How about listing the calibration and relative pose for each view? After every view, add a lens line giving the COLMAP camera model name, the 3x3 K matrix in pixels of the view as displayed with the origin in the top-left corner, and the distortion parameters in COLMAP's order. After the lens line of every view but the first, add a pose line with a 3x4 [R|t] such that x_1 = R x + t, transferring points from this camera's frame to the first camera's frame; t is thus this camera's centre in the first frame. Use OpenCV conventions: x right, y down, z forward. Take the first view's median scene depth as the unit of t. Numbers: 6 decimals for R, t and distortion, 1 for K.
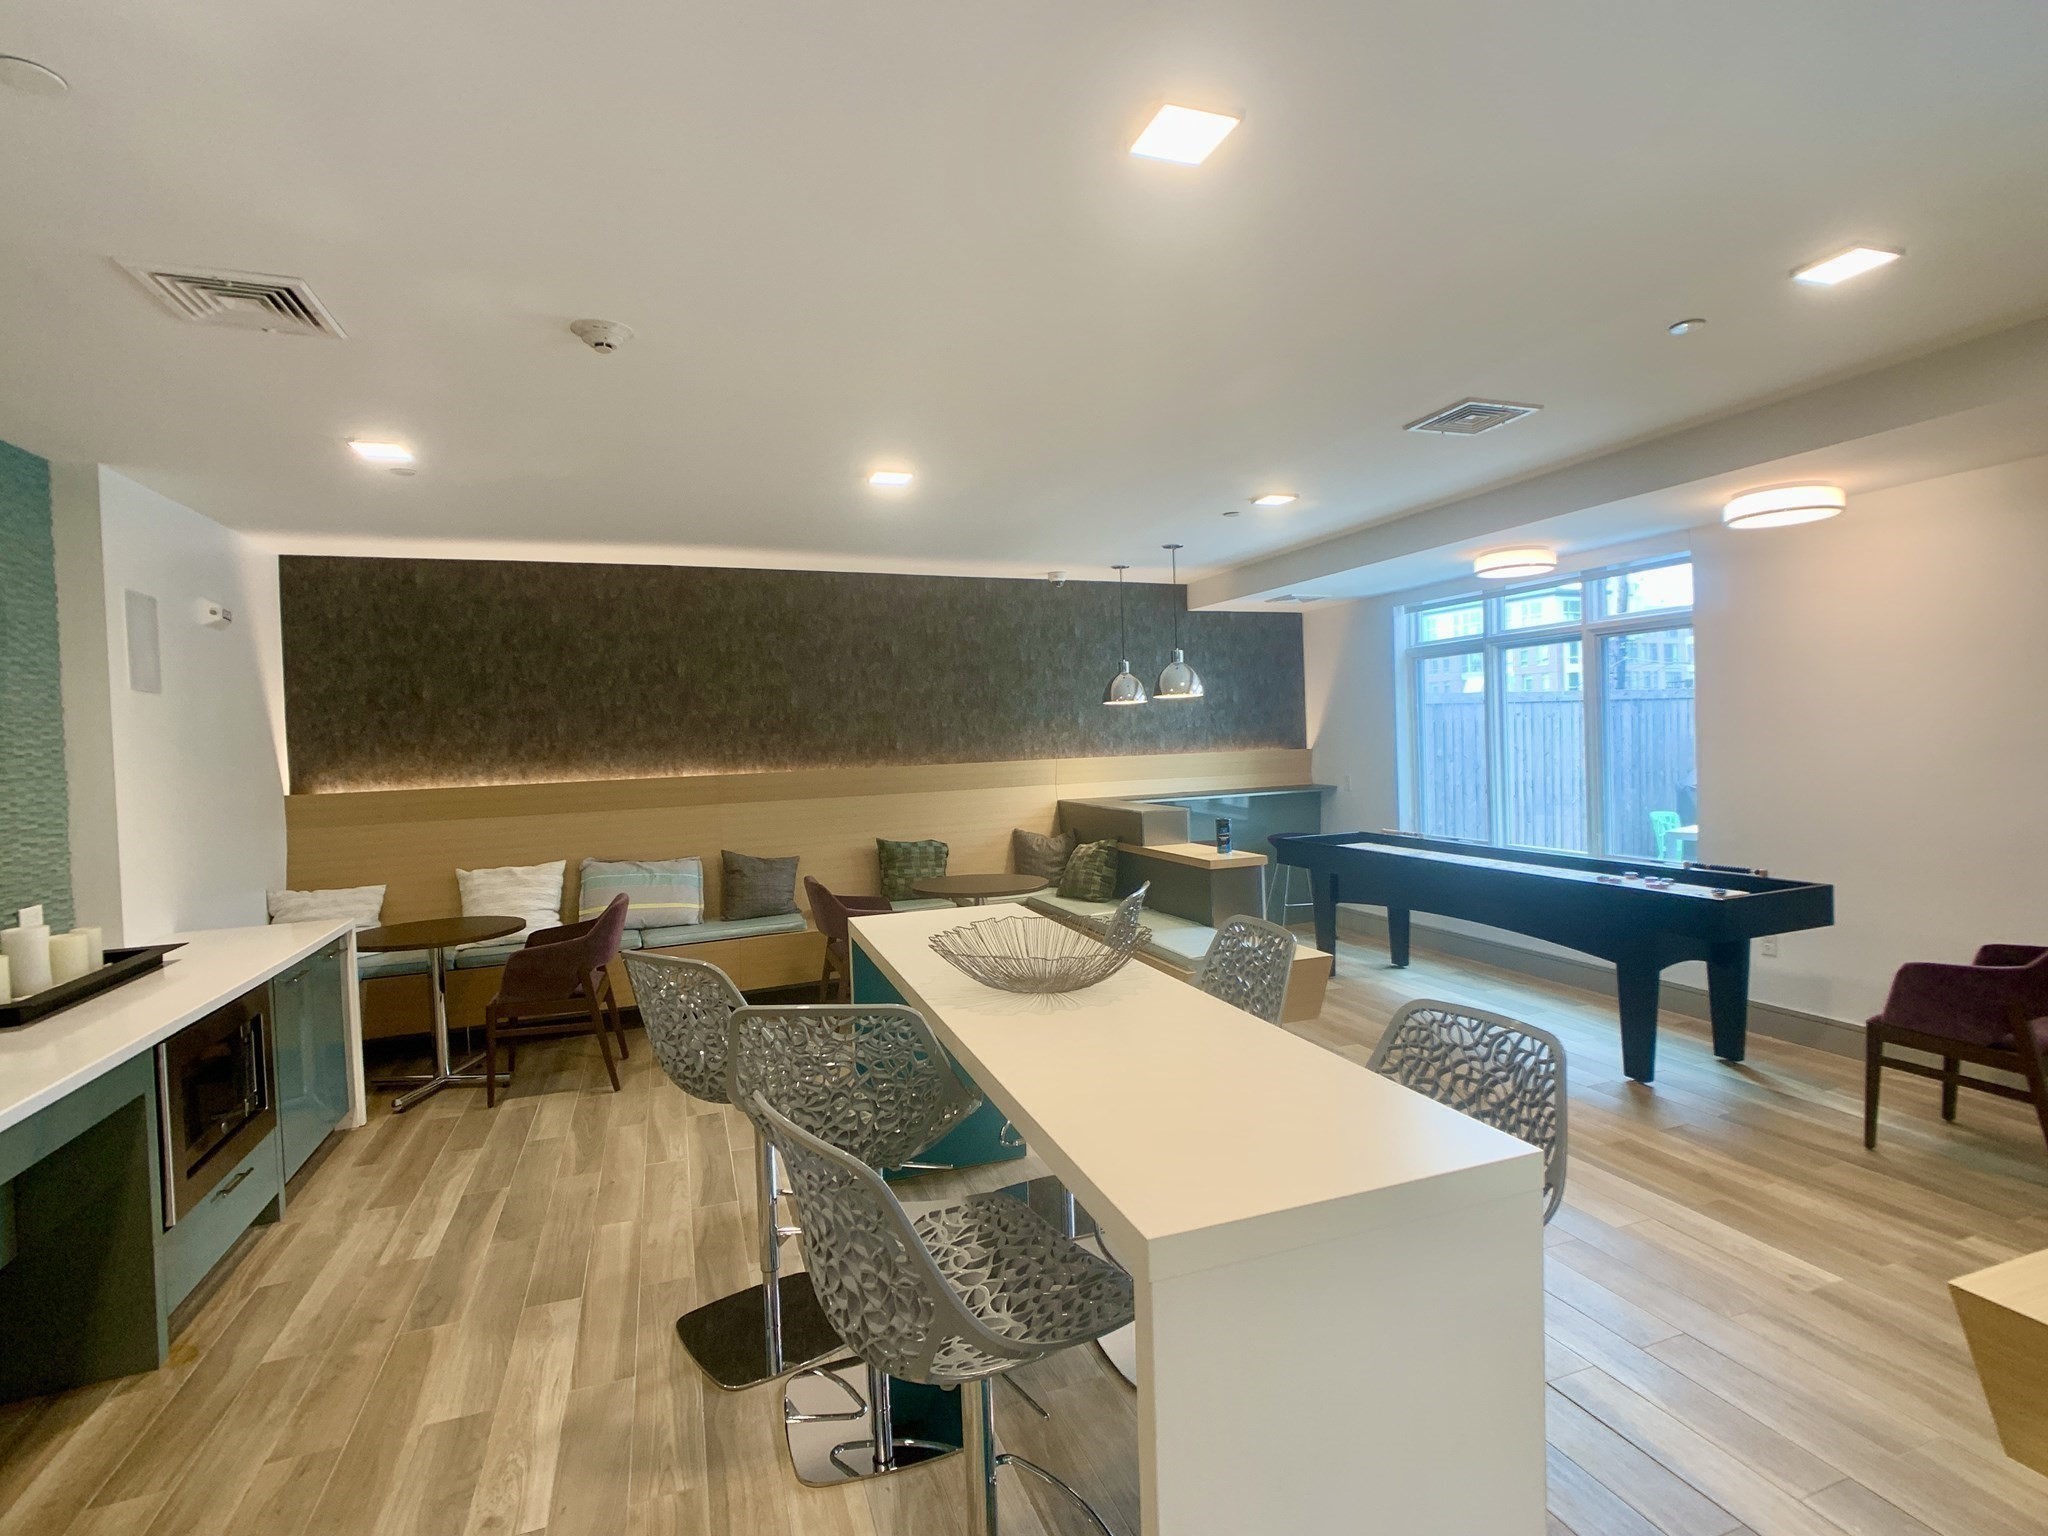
lens RADIAL K [[1018.4, 0, 1043.3], [0, 1018.4, 763.4], [0, 0, 1]] dist [-0.014860, 0.000325]
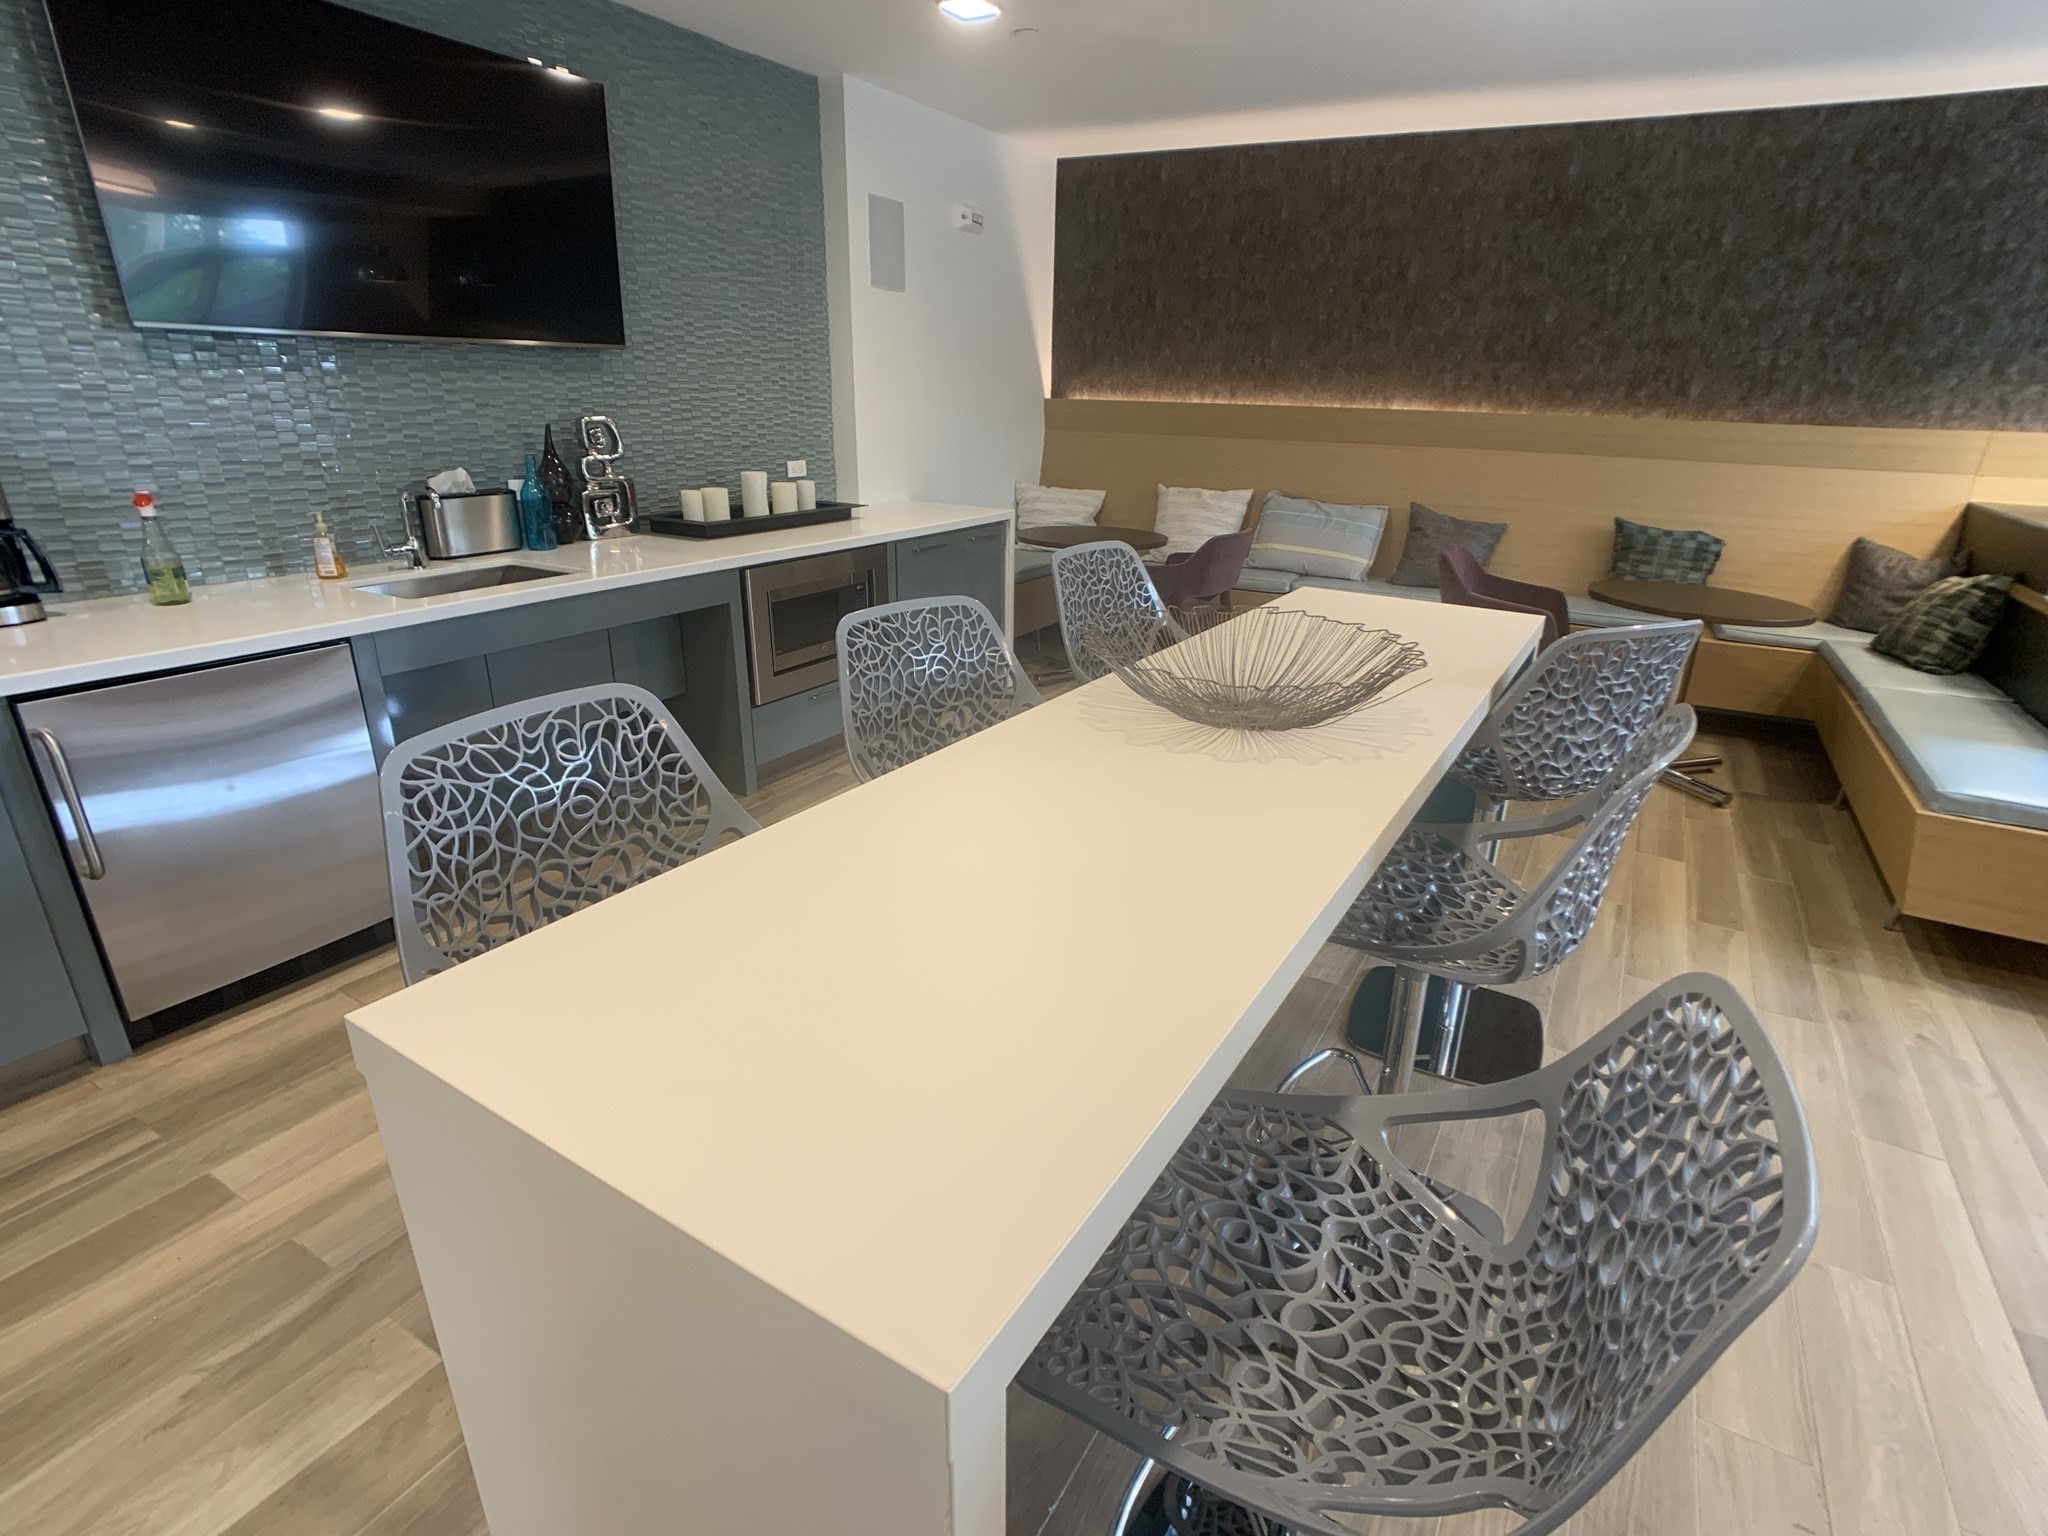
lens RADIAL K [[1018.4, 0, 1036.7], [0, 1018.4, 765.4], [0, 0, 1]] dist [-0.014860, 0.000325]
pose [[0.632503, 0.318976, -0.705829, 0.163829], [-0.069806, 0.931034, 0.358195, 0.006915], [0.771406, -0.177288, 0.611148, 0.193117]]
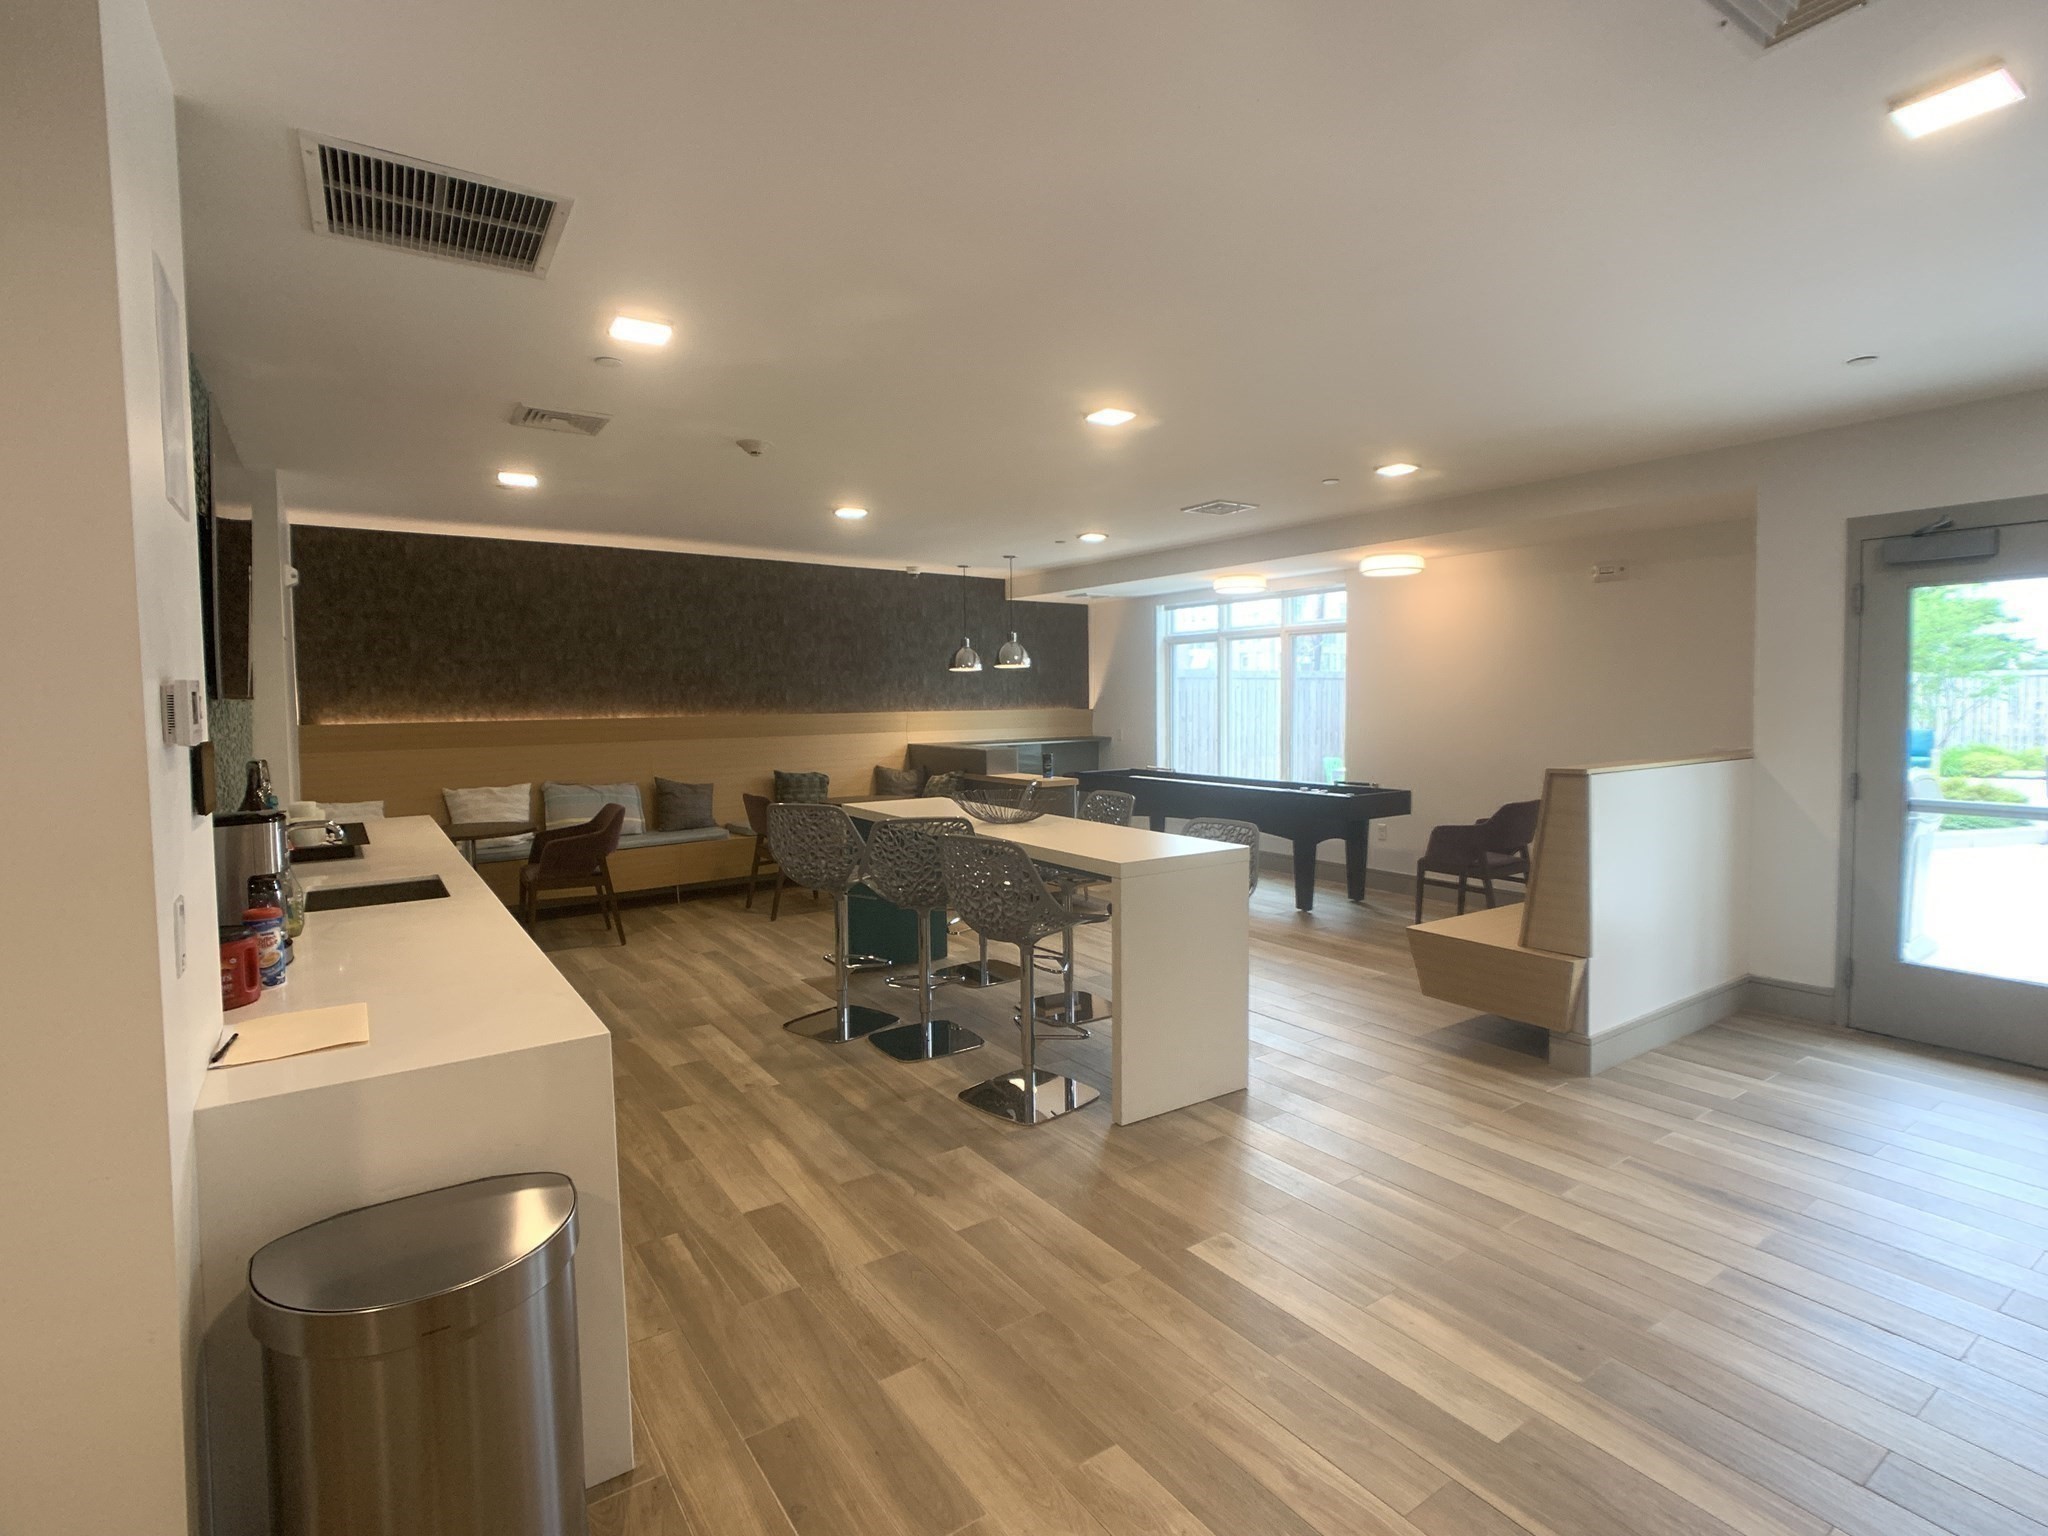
lens RADIAL K [[1018.4, 0, 1032.7], [0, 1018.4, 765.2], [0, 0, 1]] dist [-0.014860, 0.000325]
pose [[0.970343, 0.008984, 0.241566, -0.168474], [-0.017182, 0.999345, 0.031851, 0.022794], [-0.241121, -0.035057, 0.969862, -0.341215]]
